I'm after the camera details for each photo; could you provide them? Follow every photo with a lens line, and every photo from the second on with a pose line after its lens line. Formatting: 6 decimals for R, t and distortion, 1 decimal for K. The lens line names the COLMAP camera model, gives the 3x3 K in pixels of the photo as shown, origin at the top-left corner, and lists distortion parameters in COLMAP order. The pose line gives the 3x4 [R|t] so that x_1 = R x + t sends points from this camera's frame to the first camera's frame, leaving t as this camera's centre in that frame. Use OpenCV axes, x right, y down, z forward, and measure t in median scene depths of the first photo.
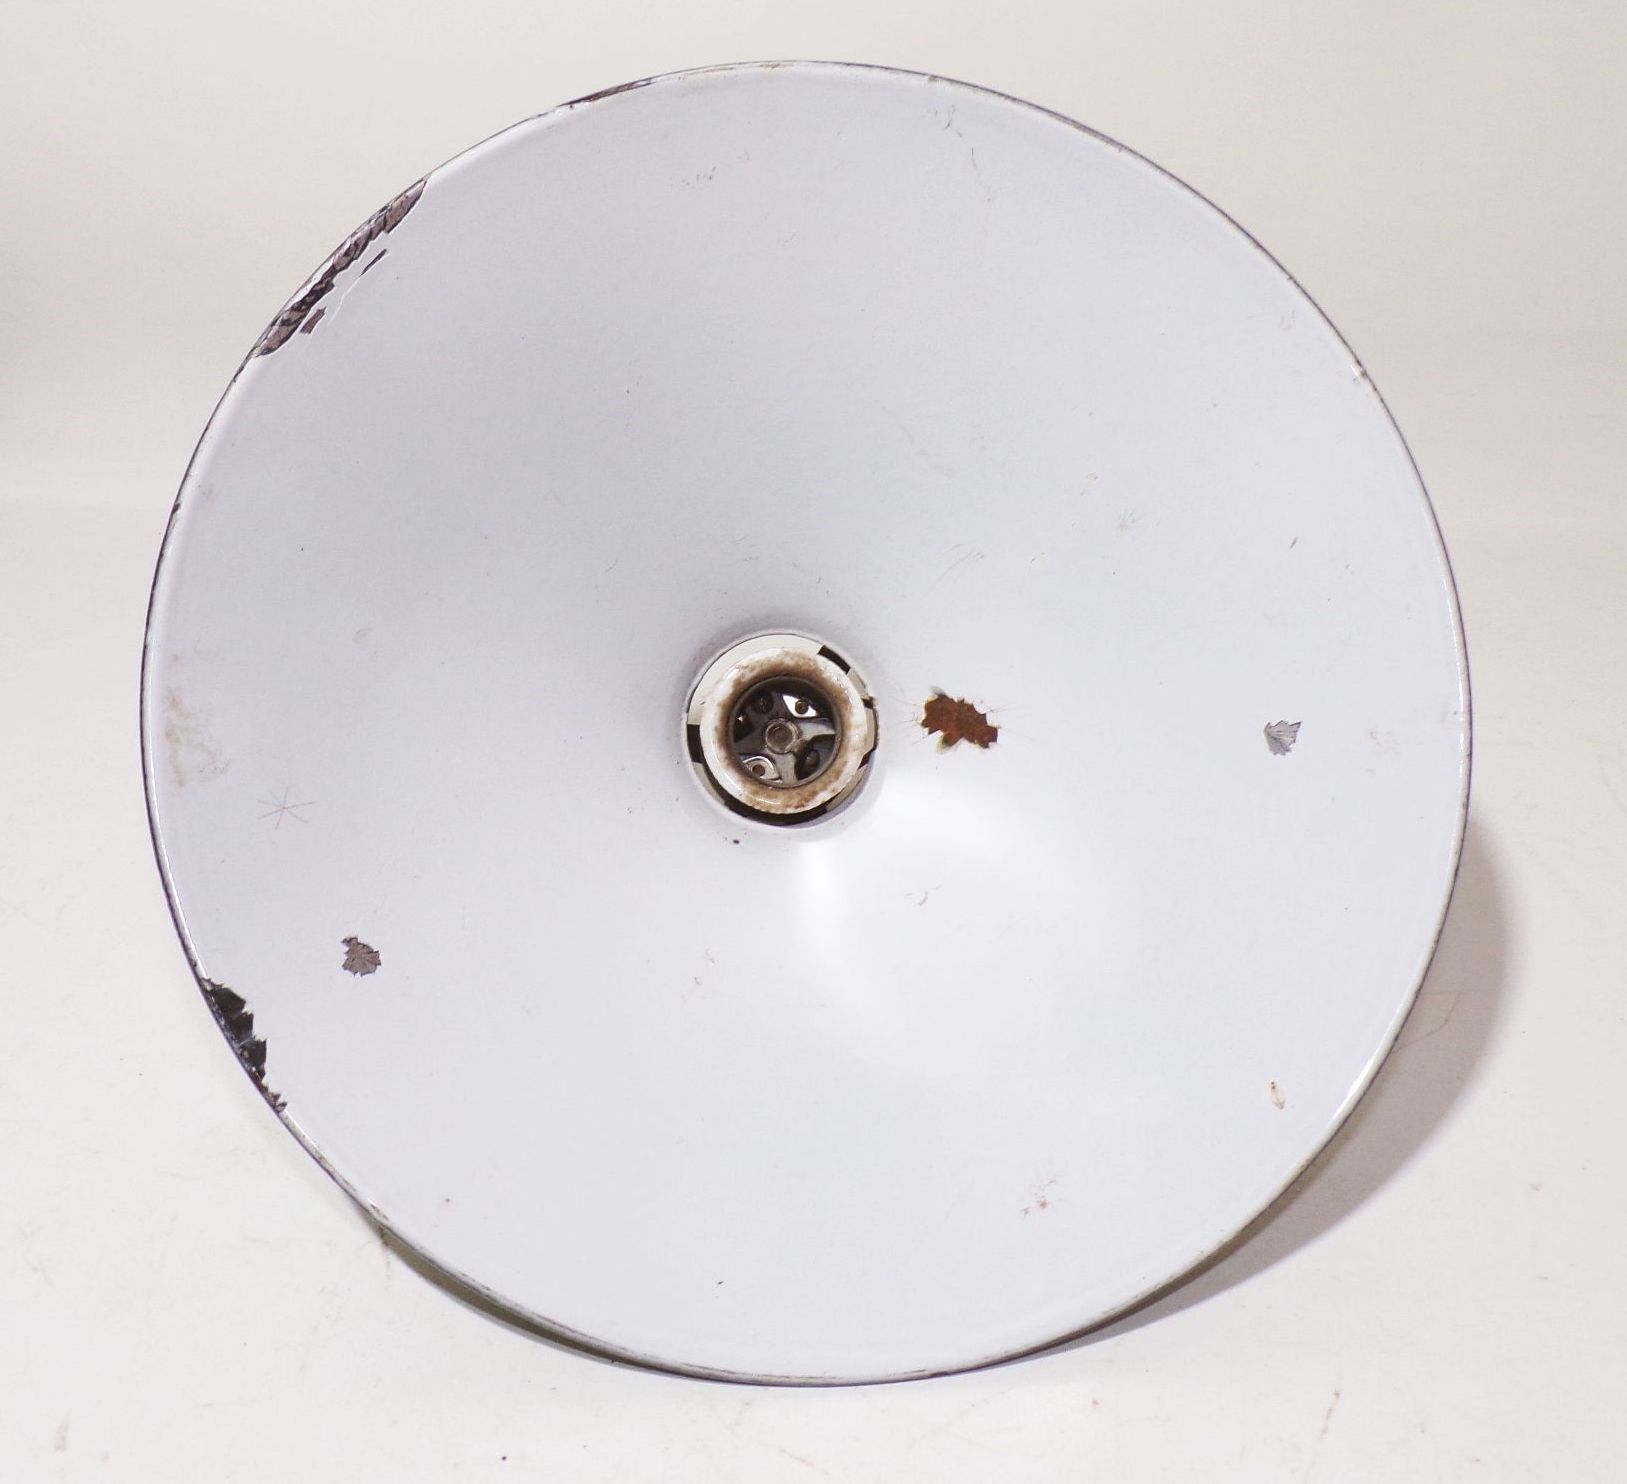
lens RADIAL K [[1509.6, 0, 812.8], [0, 1509.6, 738.9], [0, 0, 1]] dist [-0.003629, 0.000000]
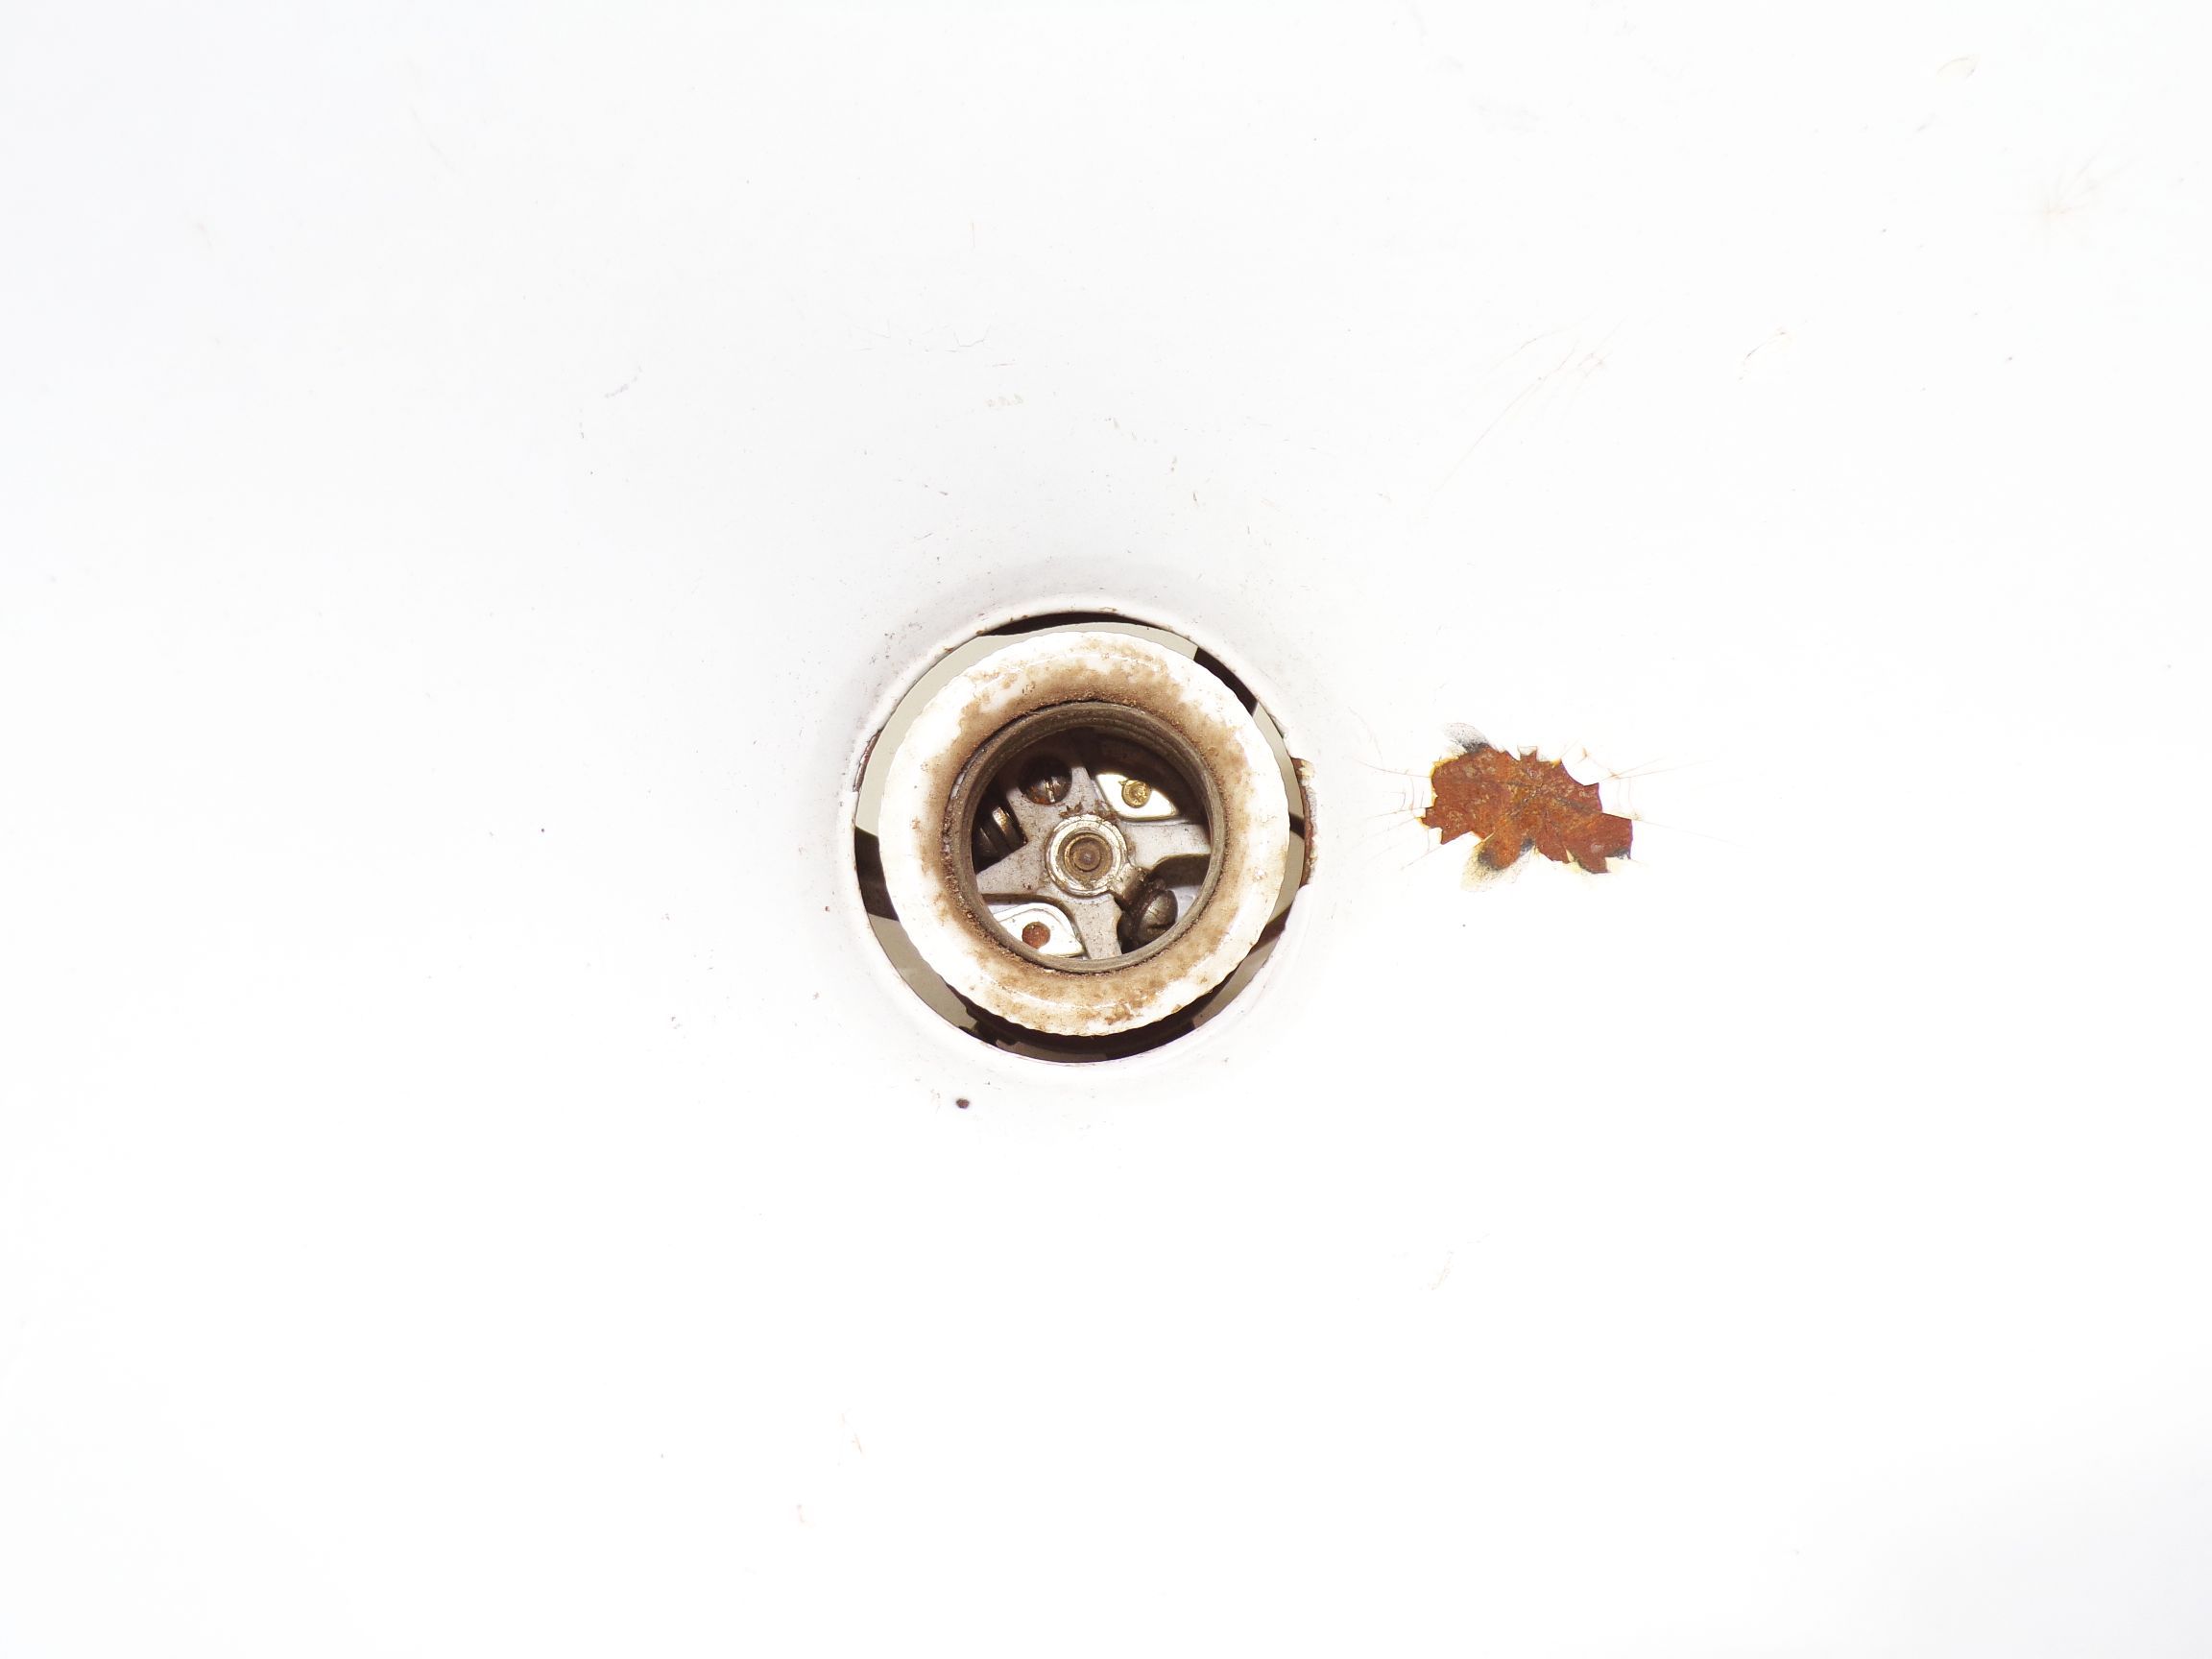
lens RADIAL K [[1818.5, 0, 1103.9], [0, 1818.5, 842.8], [0, 0, 1]] dist [0.079926, 0.003005]
pose [[0.998446, 0.007703, -0.055184, 0.013533], [-0.010982, 0.998176, -0.059358, 0.026720], [0.054627, 0.059872, 0.996710, 0.508319]]
